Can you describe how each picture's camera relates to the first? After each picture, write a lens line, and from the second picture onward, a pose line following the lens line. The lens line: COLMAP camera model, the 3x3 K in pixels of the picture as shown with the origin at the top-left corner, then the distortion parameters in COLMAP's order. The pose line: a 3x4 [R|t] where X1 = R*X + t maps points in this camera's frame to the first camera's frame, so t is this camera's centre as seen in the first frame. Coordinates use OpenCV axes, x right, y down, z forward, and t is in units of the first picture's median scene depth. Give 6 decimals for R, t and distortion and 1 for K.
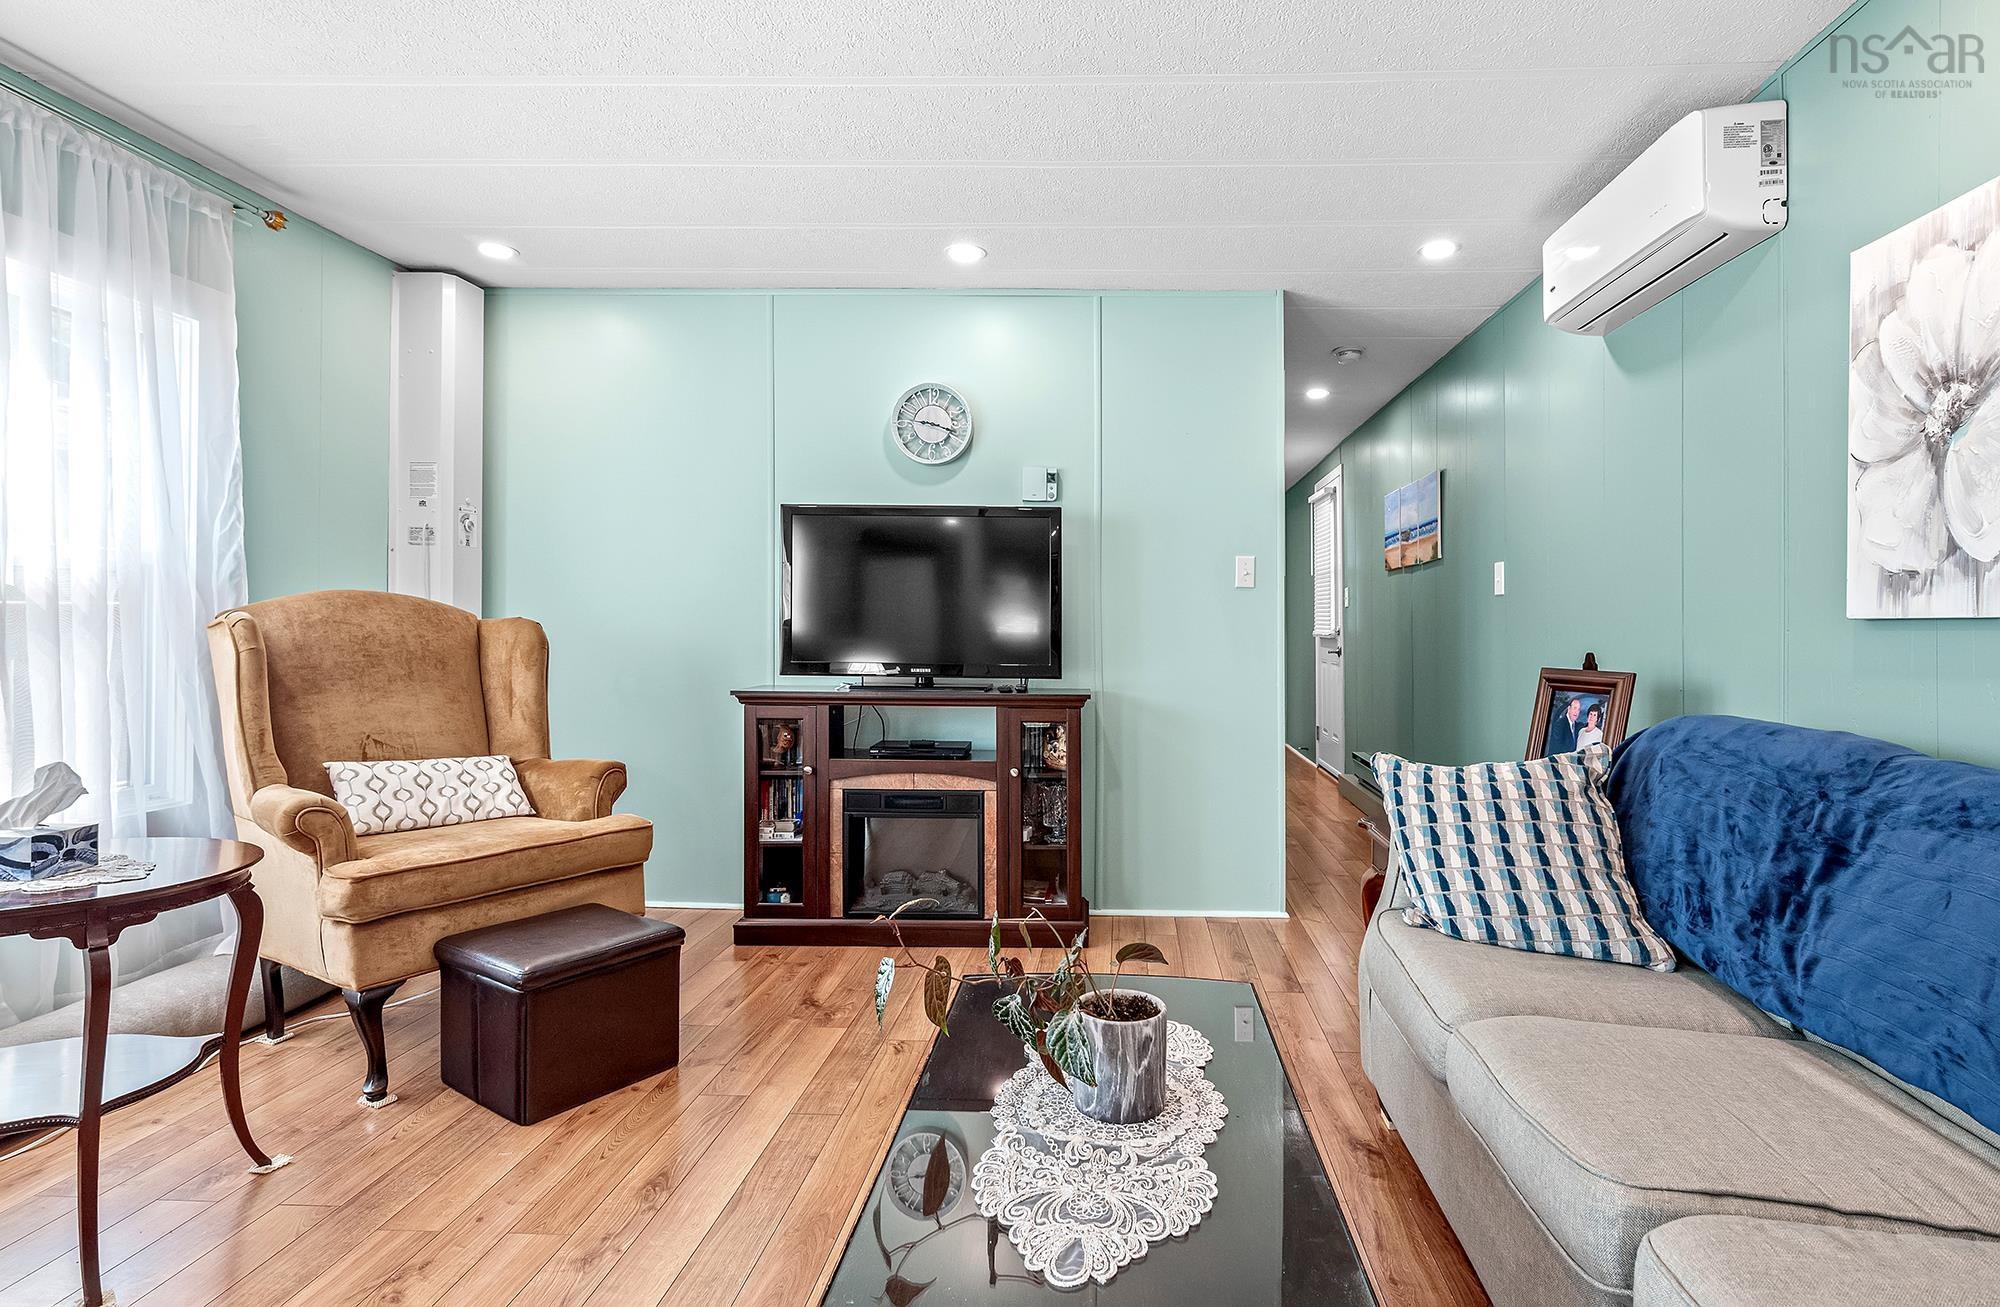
lens RADIAL K [[1019.4, 0, 1000.4], [0, 1019.4, 628.0], [0, 0, 1]] dist [0.001154, 0.000047]
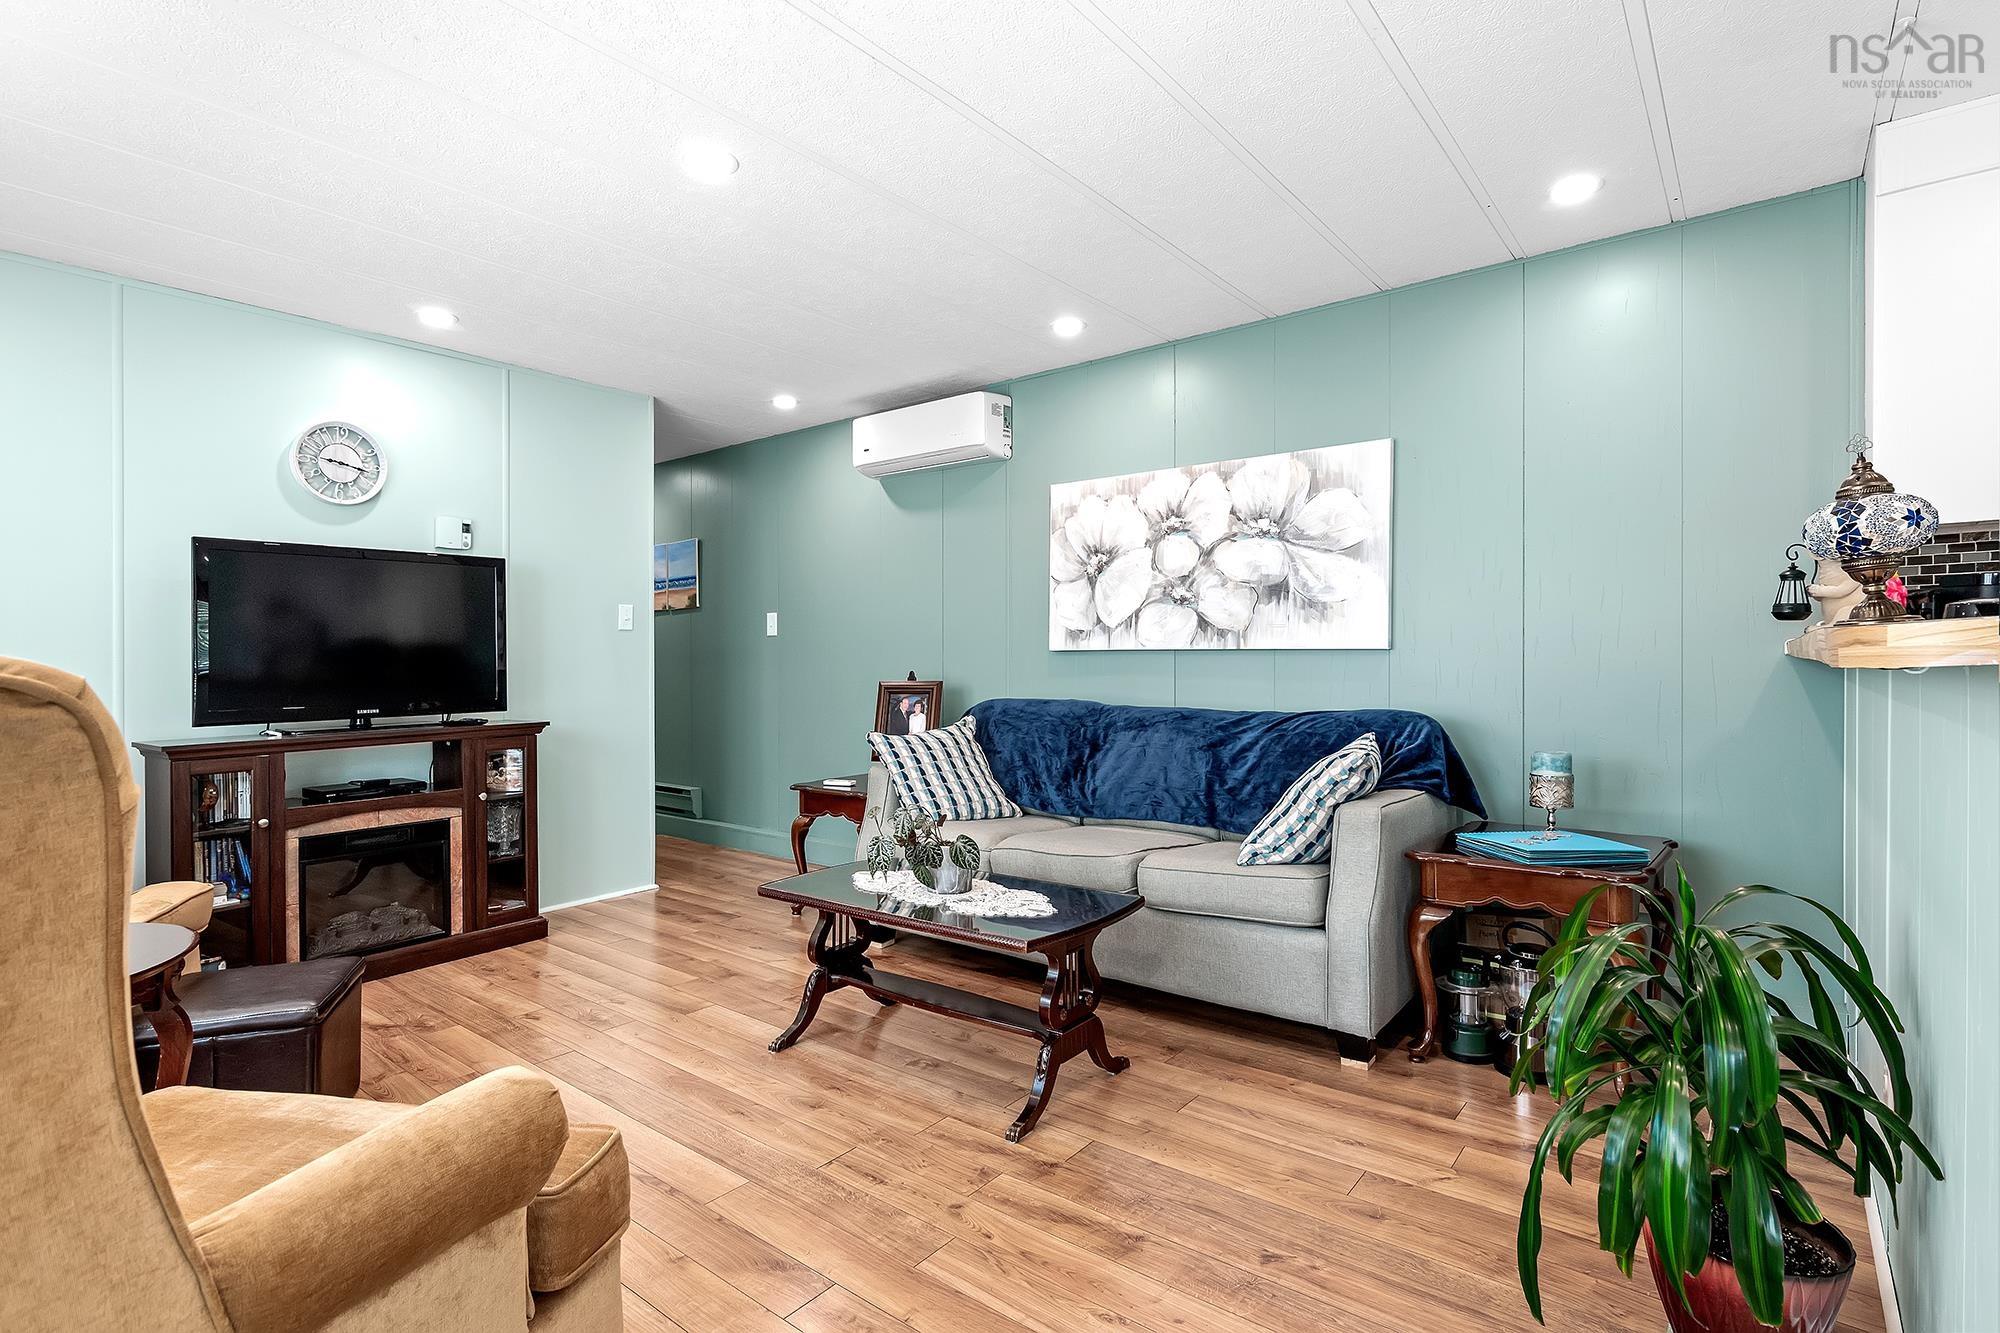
lens RADIAL K [[965.8, 0, 1027.9], [0, 965.8, 687.5], [0, 0, 1]] dist [-0.005987, 0.000681]
pose [[0.579261, -0.044886, 0.813905, -0.921093], [0.019626, 0.998961, 0.041124, -0.016554], [-0.814906, -0.007848, 0.579540, -0.174715]]
